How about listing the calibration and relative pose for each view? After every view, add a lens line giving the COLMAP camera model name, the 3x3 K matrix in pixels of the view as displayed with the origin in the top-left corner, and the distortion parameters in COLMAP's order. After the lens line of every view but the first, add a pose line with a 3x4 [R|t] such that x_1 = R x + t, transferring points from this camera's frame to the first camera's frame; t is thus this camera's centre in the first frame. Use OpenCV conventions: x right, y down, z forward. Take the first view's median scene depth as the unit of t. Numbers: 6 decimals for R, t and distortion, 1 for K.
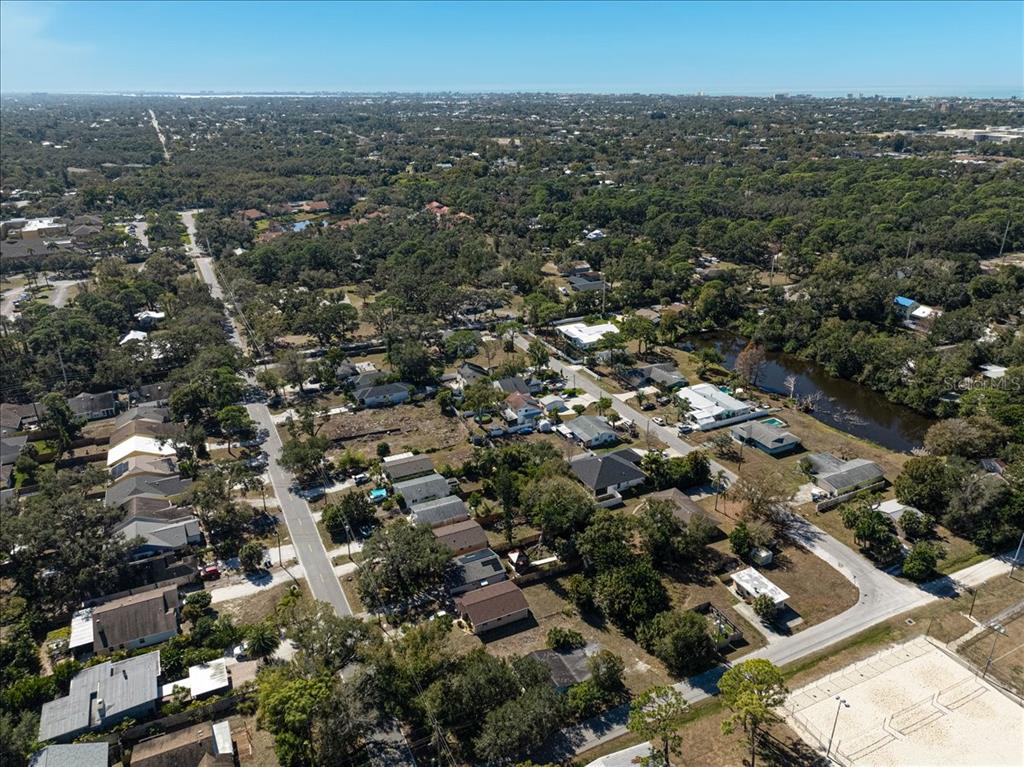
lens RADIAL K [[720.0, 0, 516.4], [0, 720.0, 384.0], [0, 0, 1]] dist [-0.024090, 0.007719]
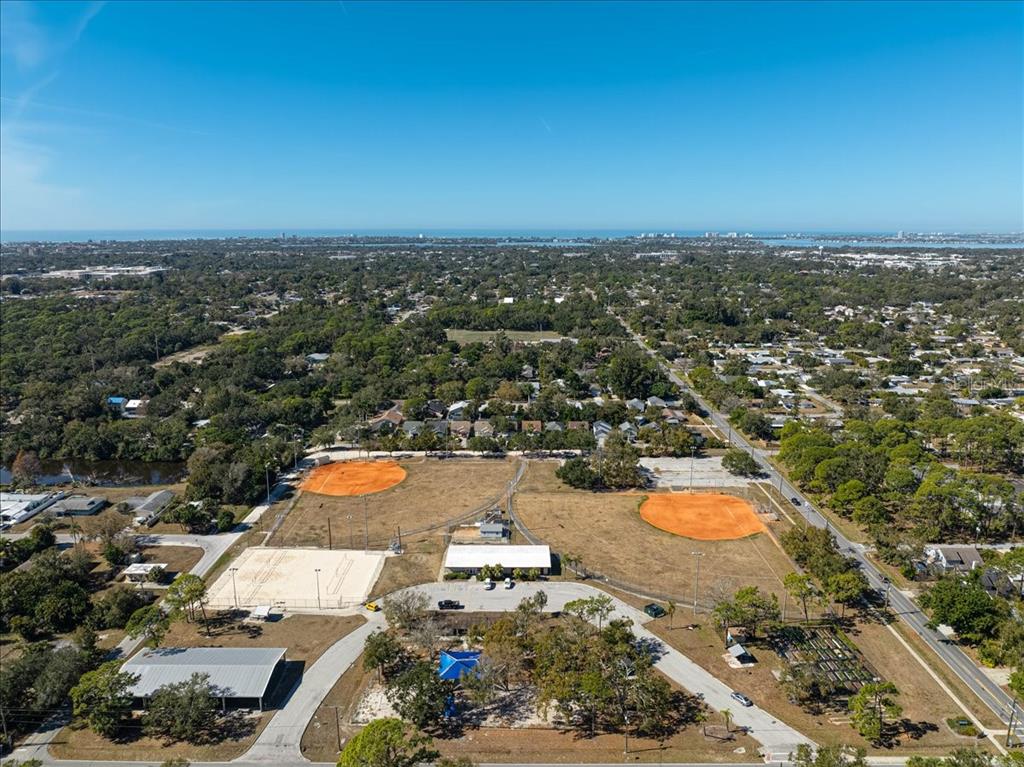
lens RADIAL K [[720.0, 0, 516.4], [0, 720.0, 384.0], [0, 0, 1]] dist [-0.024090, 0.007719]
pose [[0.442767, -0.183857, 0.877584, -0.418140], [0.341800, 0.939457, 0.024372, 0.116220], [-0.828933, 0.289167, 0.478803, -0.342501]]
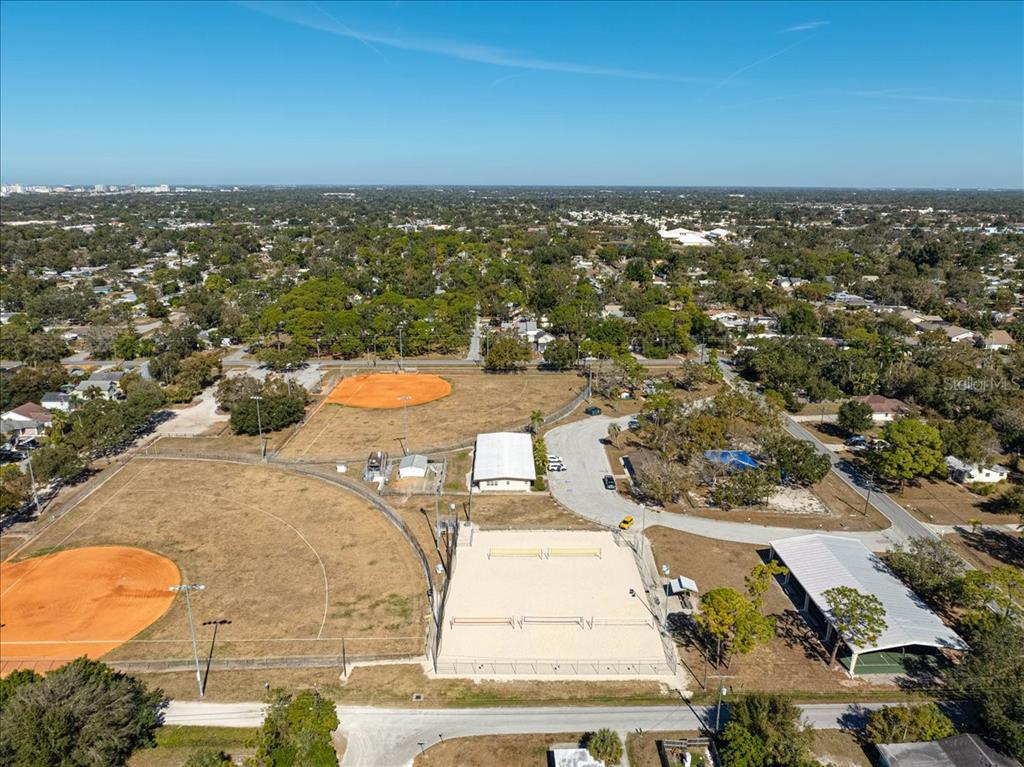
lens RADIAL K [[720.0, 0, 516.4], [0, 720.0, 384.0], [0, 0, 1]] dist [-0.024090, 0.007719]
pose [[-0.909657, -0.106575, 0.401454, 0.145755], [0.164326, 0.795325, 0.583486, -0.253426], [-0.381471, 0.596742, -0.705960, 0.958011]]
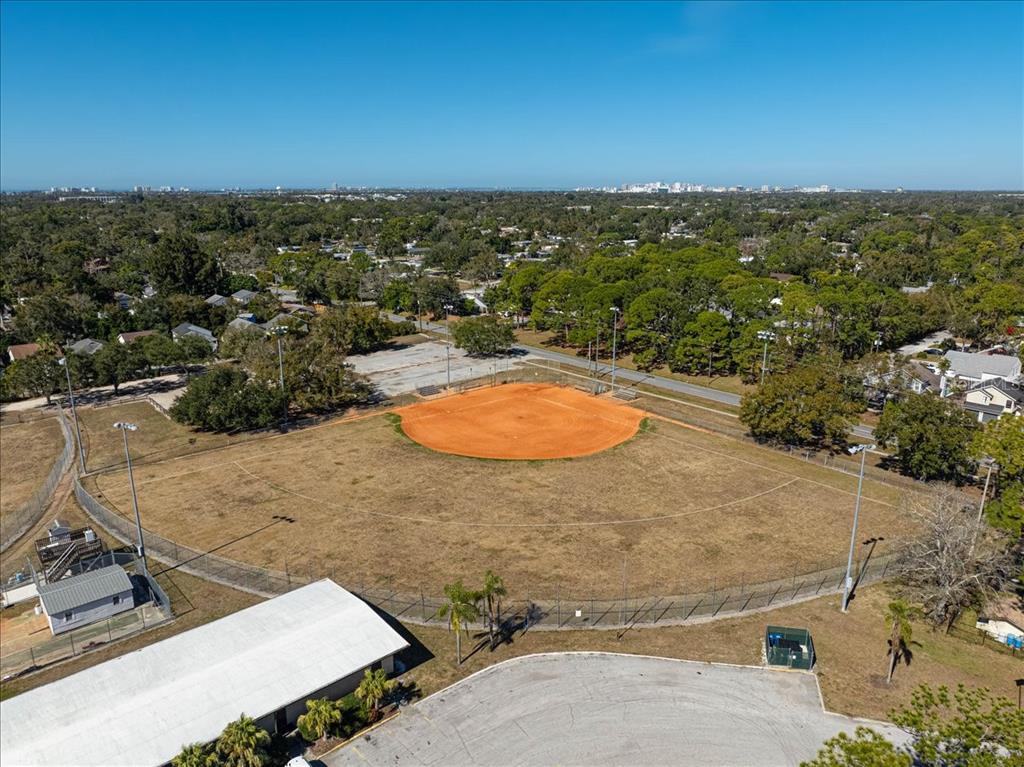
lens RADIAL K [[720.0, 0, 516.4], [0, 720.0, 384.0], [0, 0, 1]] dist [-0.024090, 0.007719]
pose [[-0.276347, -0.245887, 0.929071, 0.255454], [0.372268, 0.863859, 0.339358, 0.235239], [-0.886030, 0.439644, -0.147189, 0.191355]]
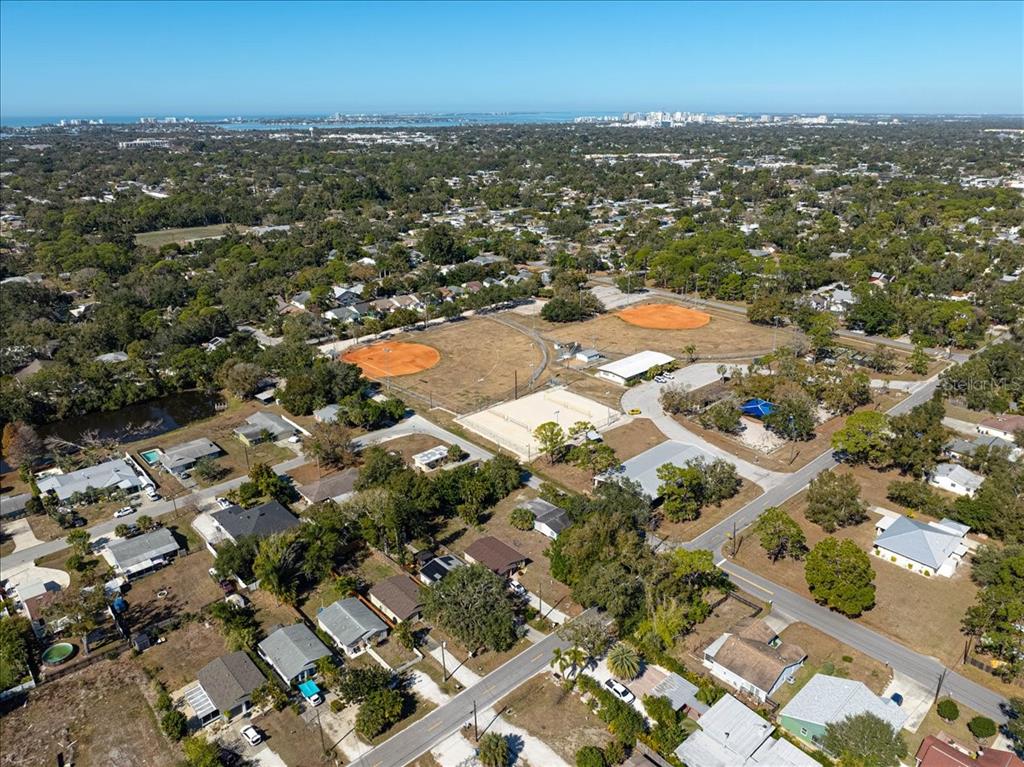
lens RADIAL K [[720.0, 0, 516.4], [0, 720.0, 384.0], [0, 0, 1]] dist [-0.024090, 0.007719]
pose [[-0.285577, -0.334479, 0.898092, -0.746303], [0.373875, 0.823981, 0.425762, -0.301084], [-0.882419, 0.457362, -0.110257, 0.732533]]
